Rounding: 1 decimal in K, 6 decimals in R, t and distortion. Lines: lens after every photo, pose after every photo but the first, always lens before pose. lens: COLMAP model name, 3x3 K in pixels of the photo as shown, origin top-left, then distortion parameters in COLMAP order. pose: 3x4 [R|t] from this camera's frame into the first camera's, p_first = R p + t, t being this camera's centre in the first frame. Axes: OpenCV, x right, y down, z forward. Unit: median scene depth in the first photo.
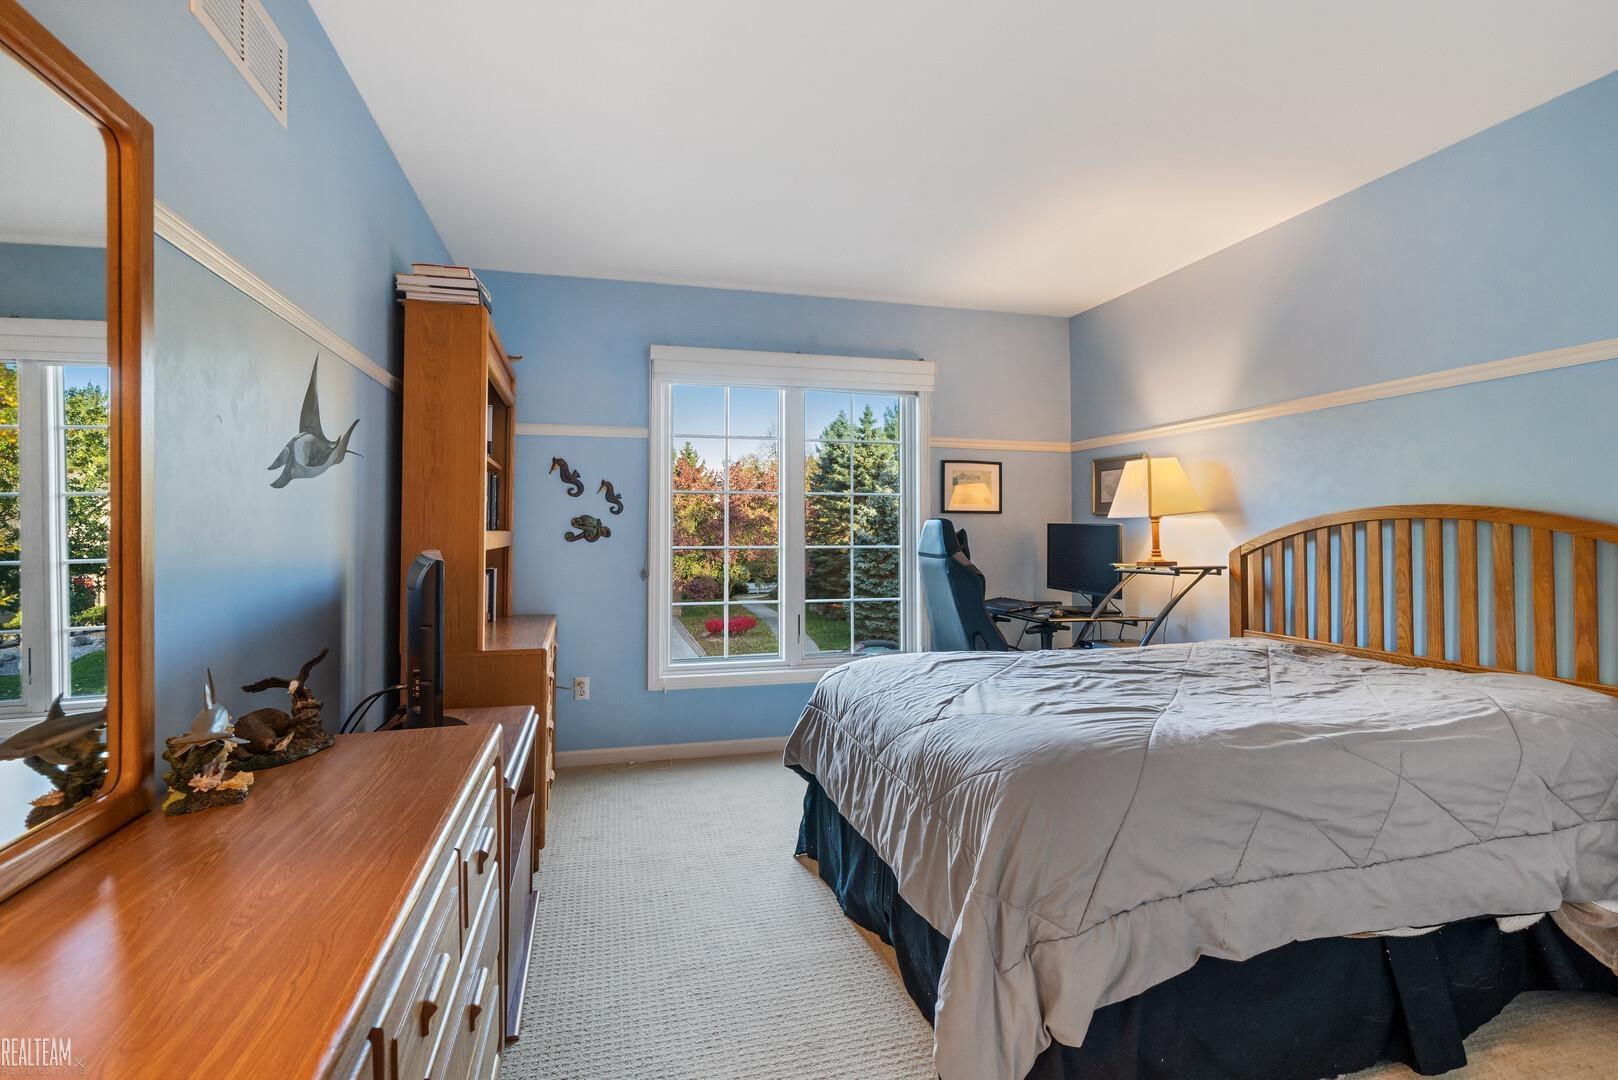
lens RADIAL K [[753.8, 0, 805.2], [0, 753.8, 534.3], [0, 0, 1]] dist [0.001533, -0.002916]
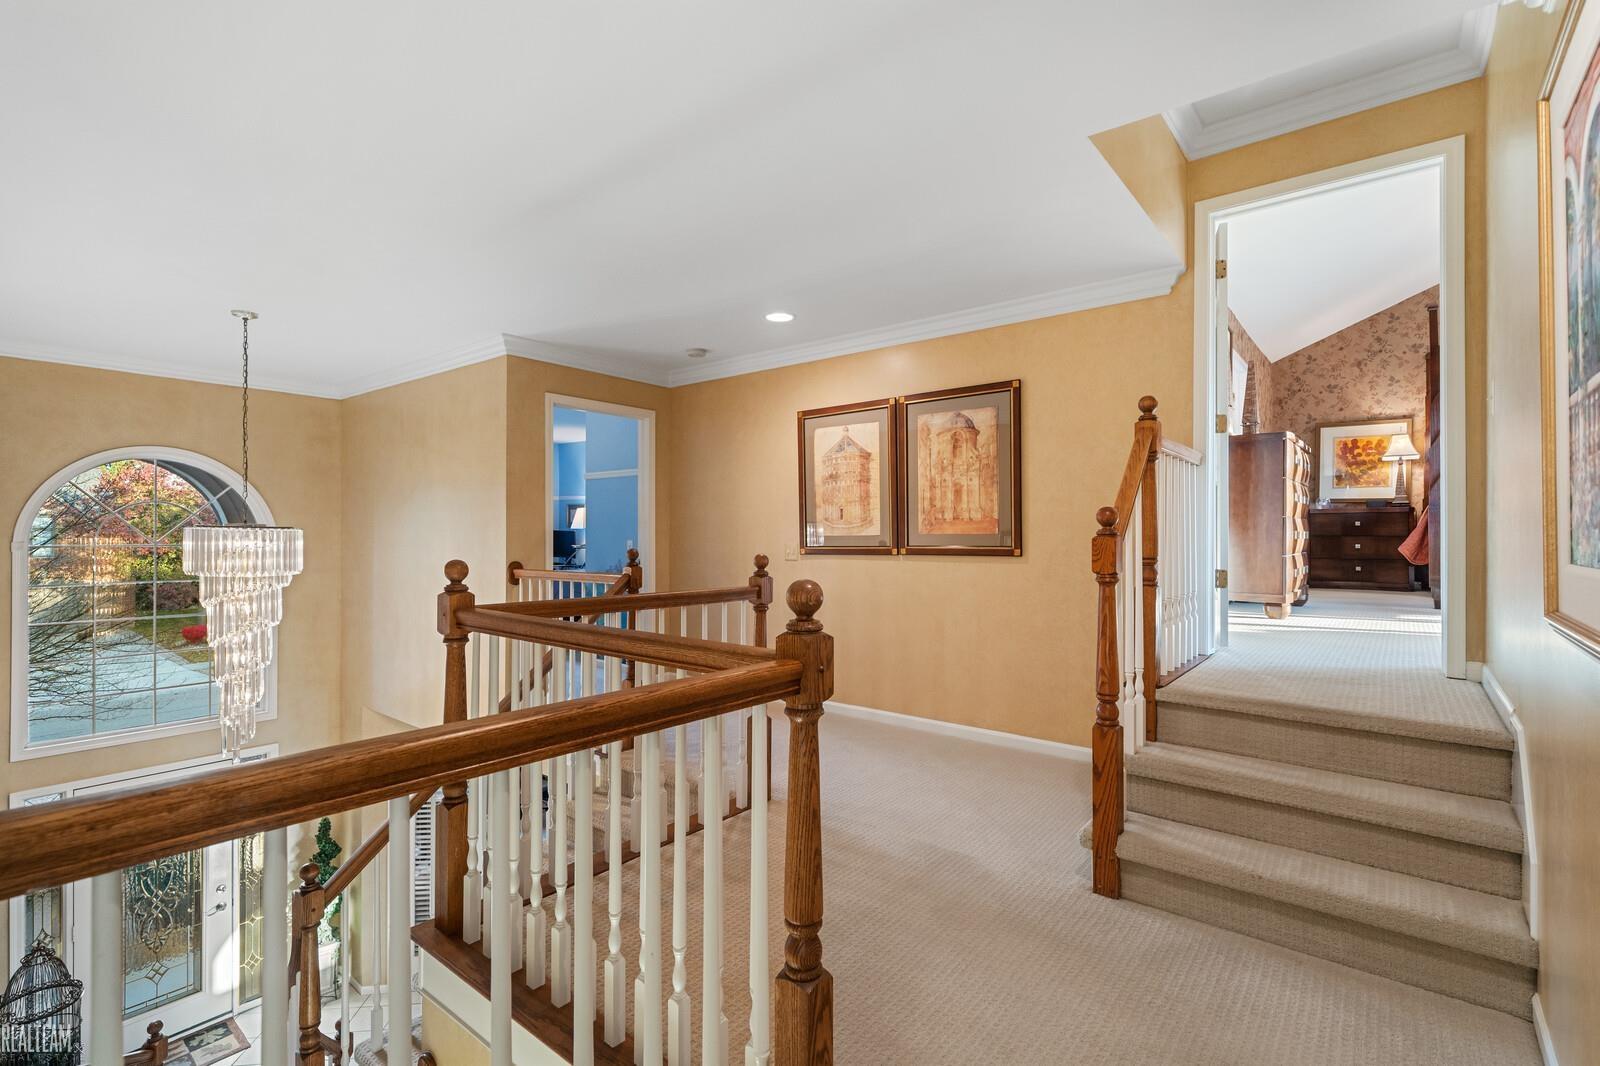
lens RADIAL K [[745.4, 0, 799.2], [0, 745.4, 530.4], [0, 0, 1]] dist [0.001533, -0.002916]
pose [[0.810802, 0.005192, 0.585298, -0.481612], [-0.003107, 0.999985, -0.004565, -0.003801], [-0.585312, 0.001883, 0.810806, -1.586060]]
